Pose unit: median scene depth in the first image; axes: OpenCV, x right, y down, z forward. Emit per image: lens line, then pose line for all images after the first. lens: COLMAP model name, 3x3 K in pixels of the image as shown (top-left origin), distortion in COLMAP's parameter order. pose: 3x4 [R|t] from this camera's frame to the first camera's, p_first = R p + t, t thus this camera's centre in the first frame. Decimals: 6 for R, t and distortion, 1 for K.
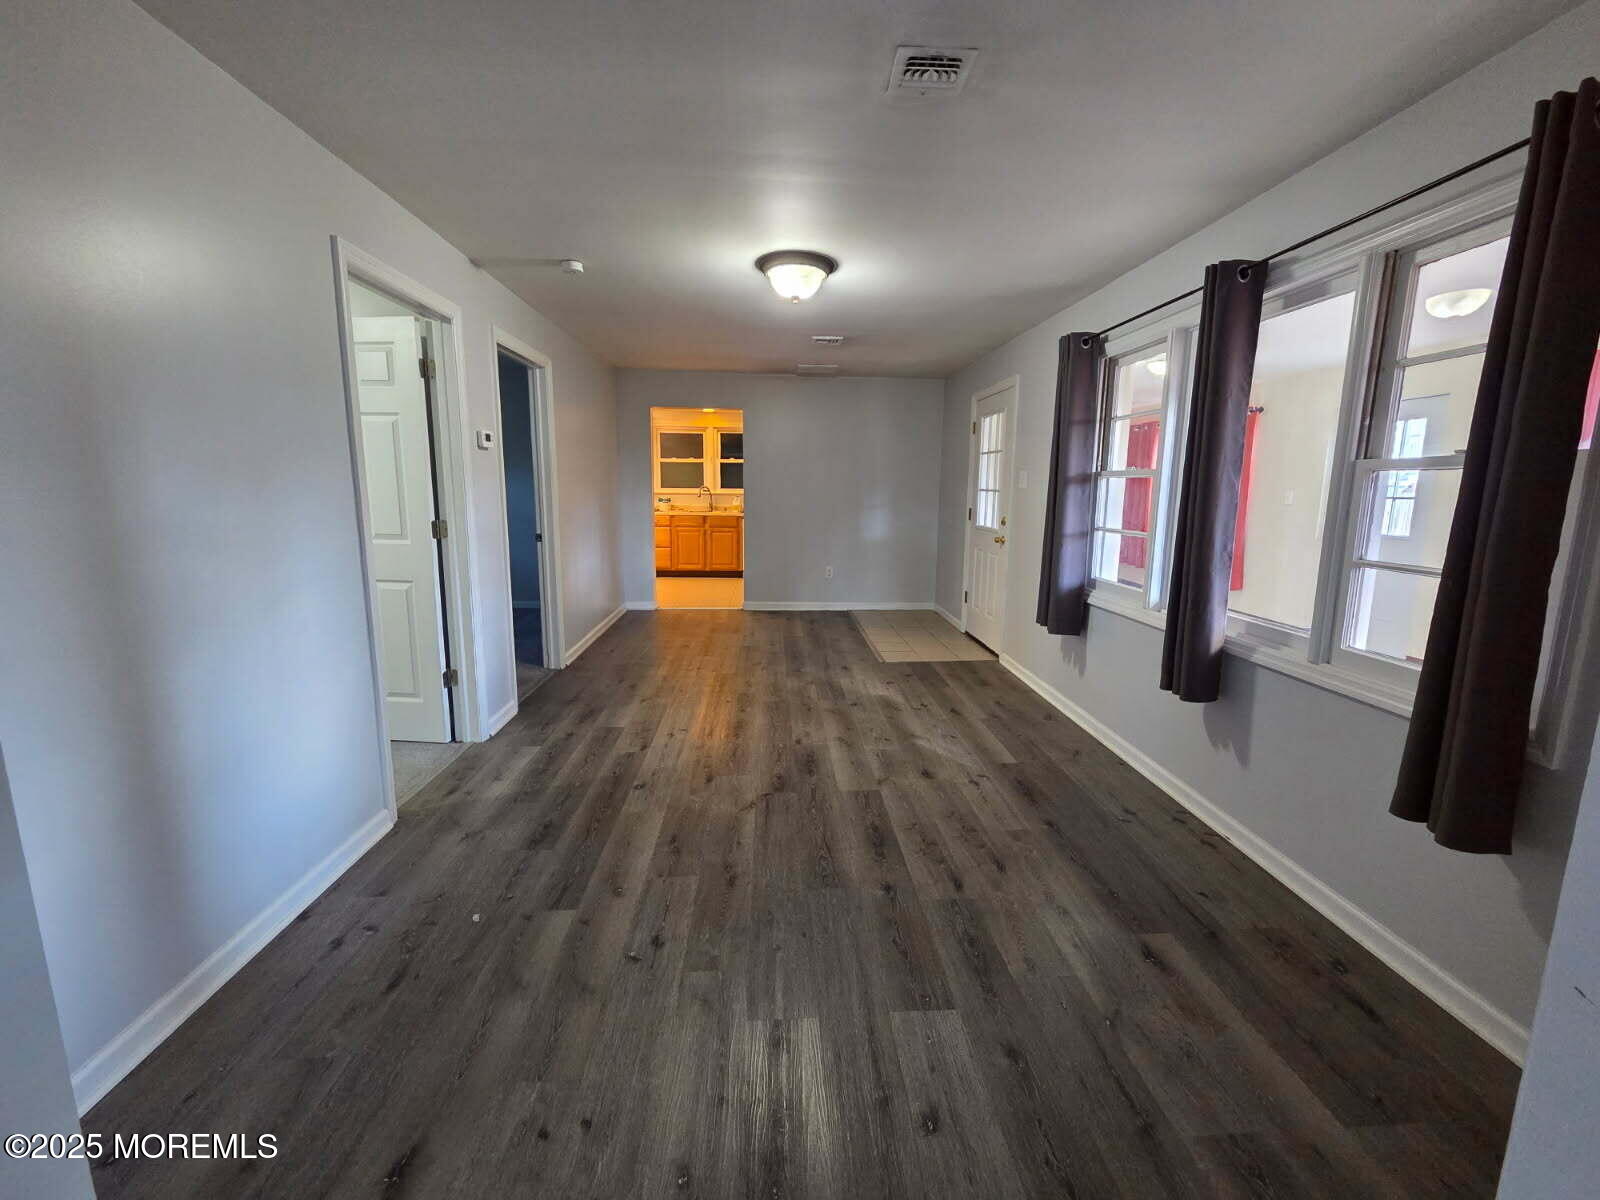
lens RADIAL K [[659.6, 0, 809.8], [0, 659.6, 594.1], [0, 0, 1]] dist [0.002251, -0.000173]
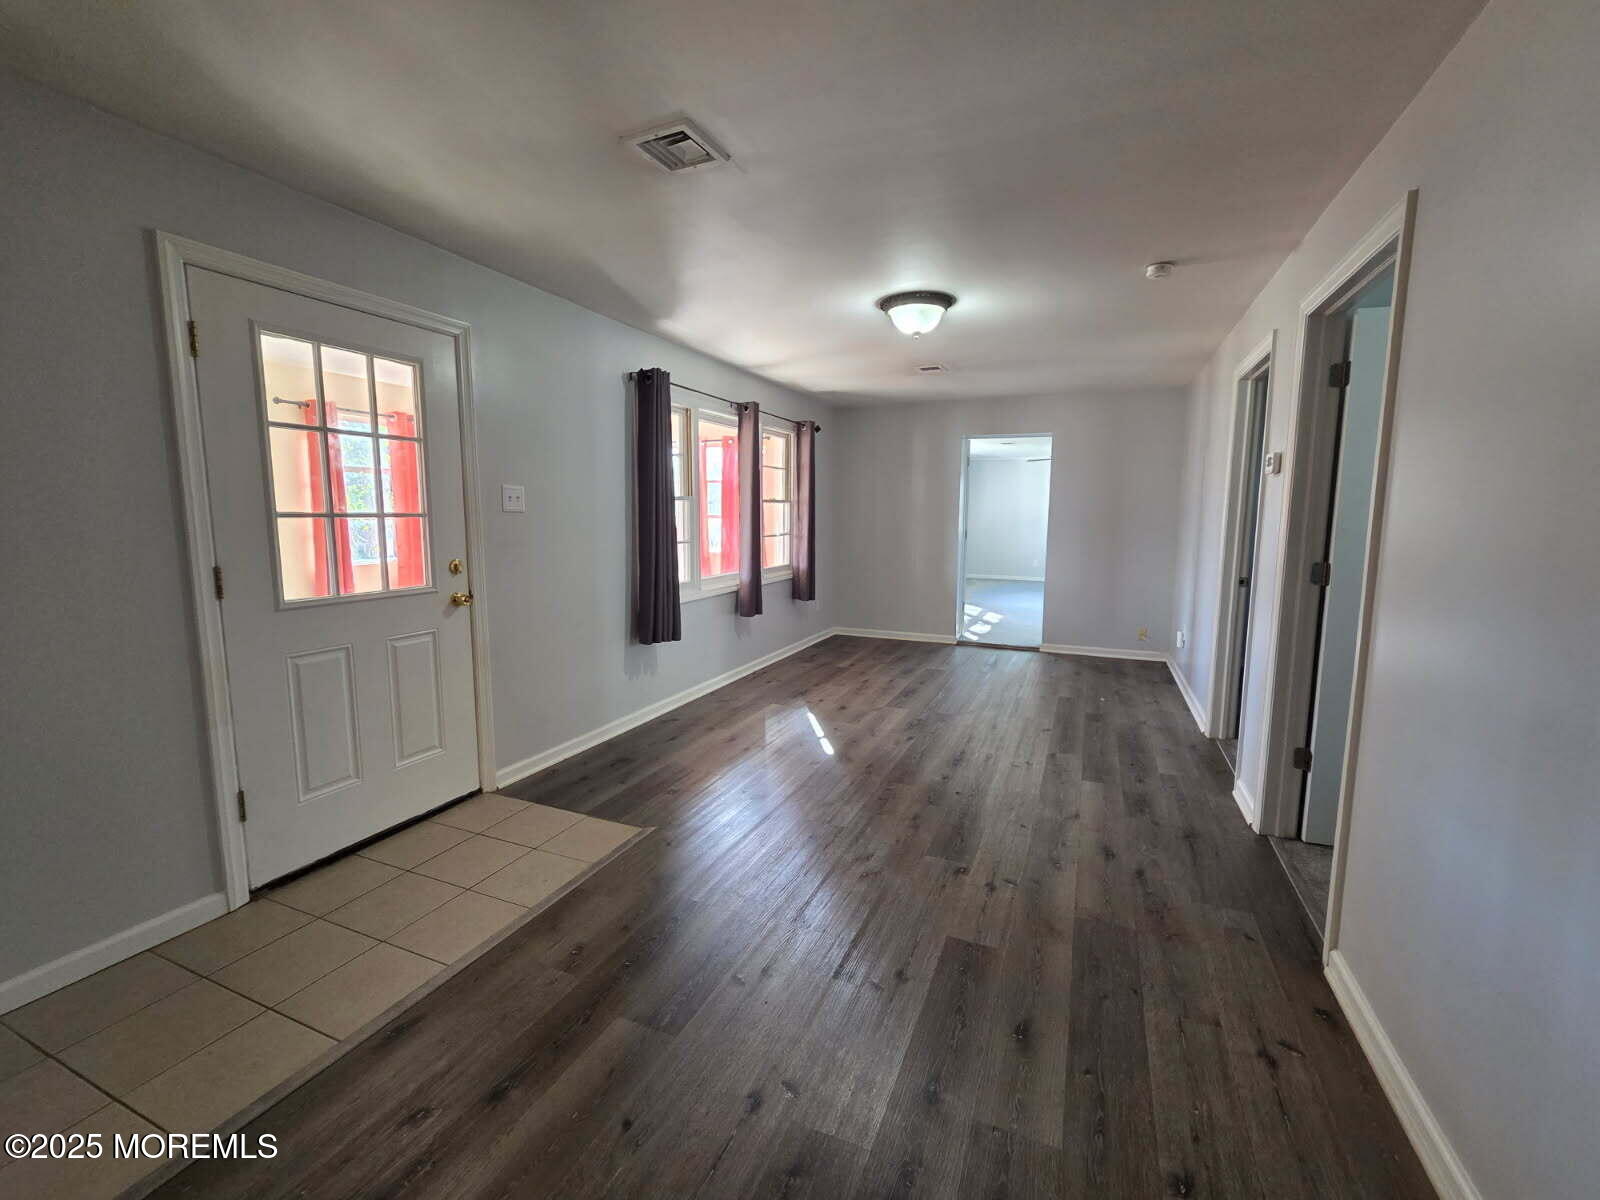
lens RADIAL K [[659.6, 0, 809.0], [0, 659.6, 592.5], [0, 0, 1]] dist [0.002251, -0.000173]
pose [[-0.892016, -0.073101, 0.446054, -0.334551], [0.056618, 0.960993, 0.270715, -0.319239], [-0.448444, 0.266737, -0.853082, 1.900230]]
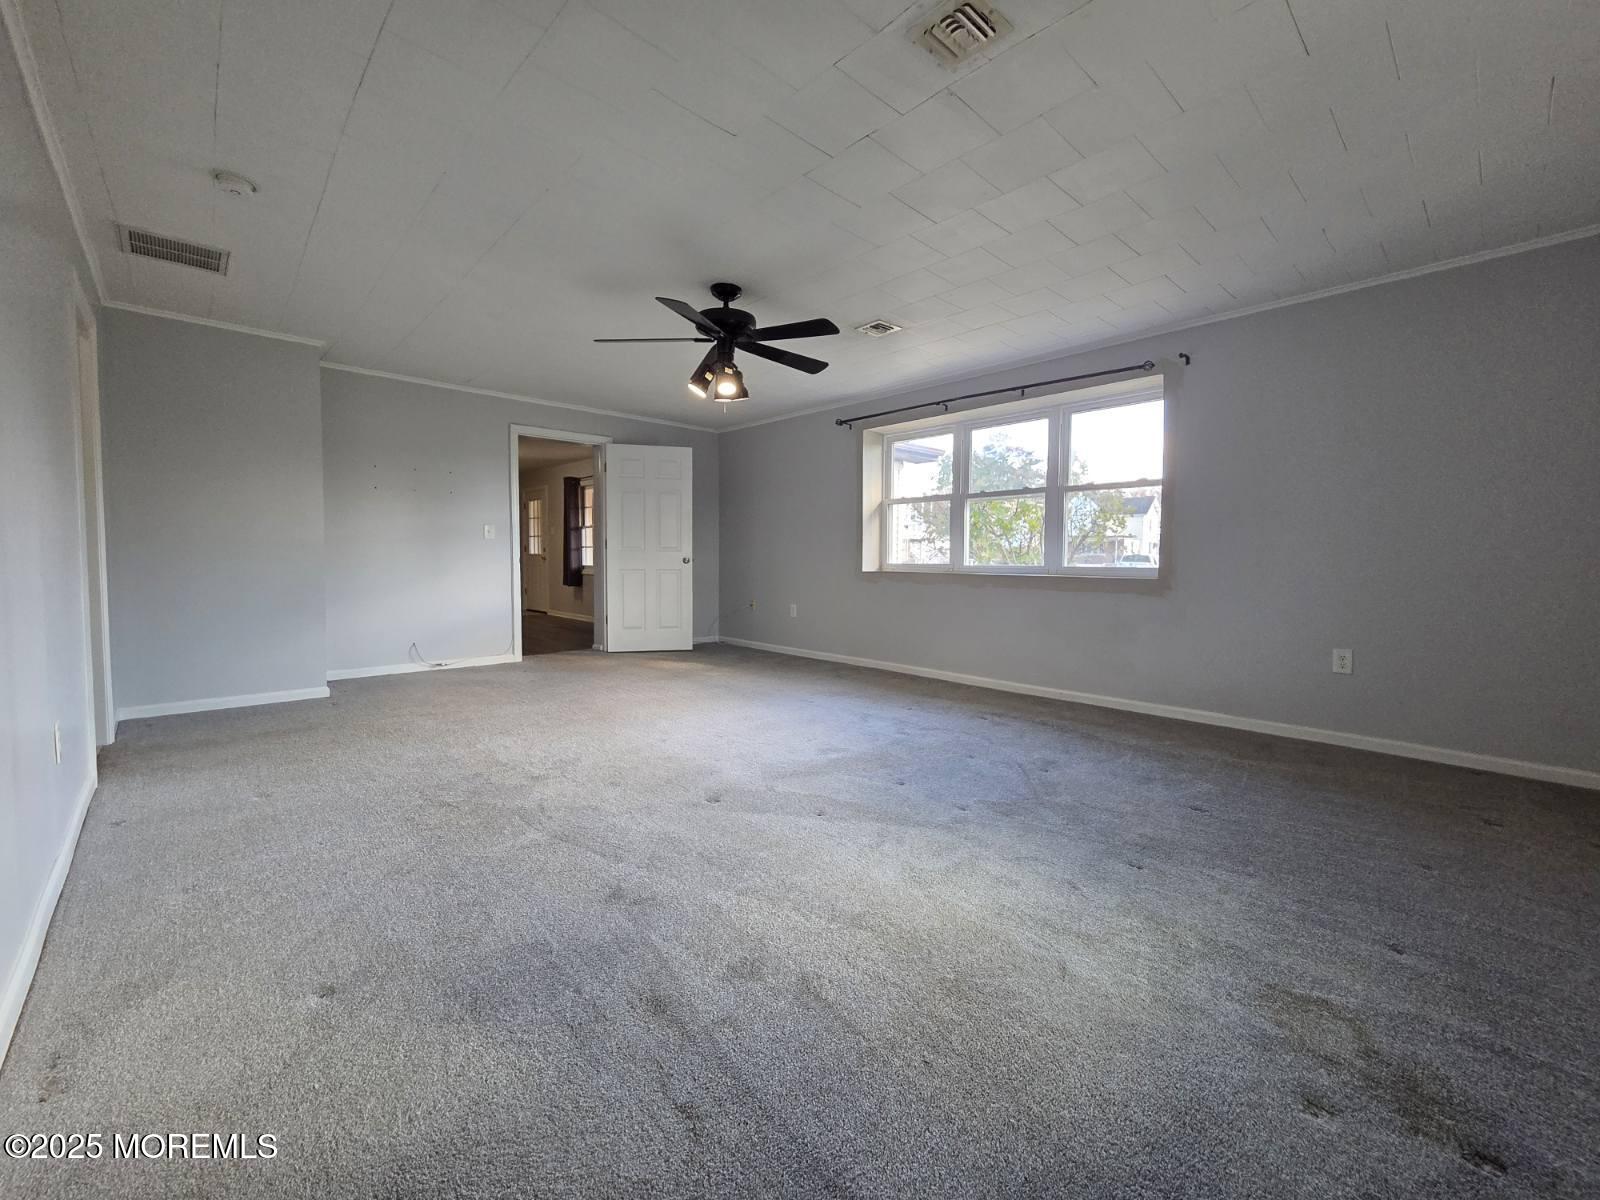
lens RADIAL K [[659.6, 0, 806.9], [0, 659.6, 593.1], [0, 0, 1]] dist [0.002251, -0.000173]
pose [[0.769339, -0.034308, 0.637919, -0.614145], [0.106263, 0.991518, -0.074831, 0.404276], [-0.629941, 0.125358, 0.766459, -1.695061]]
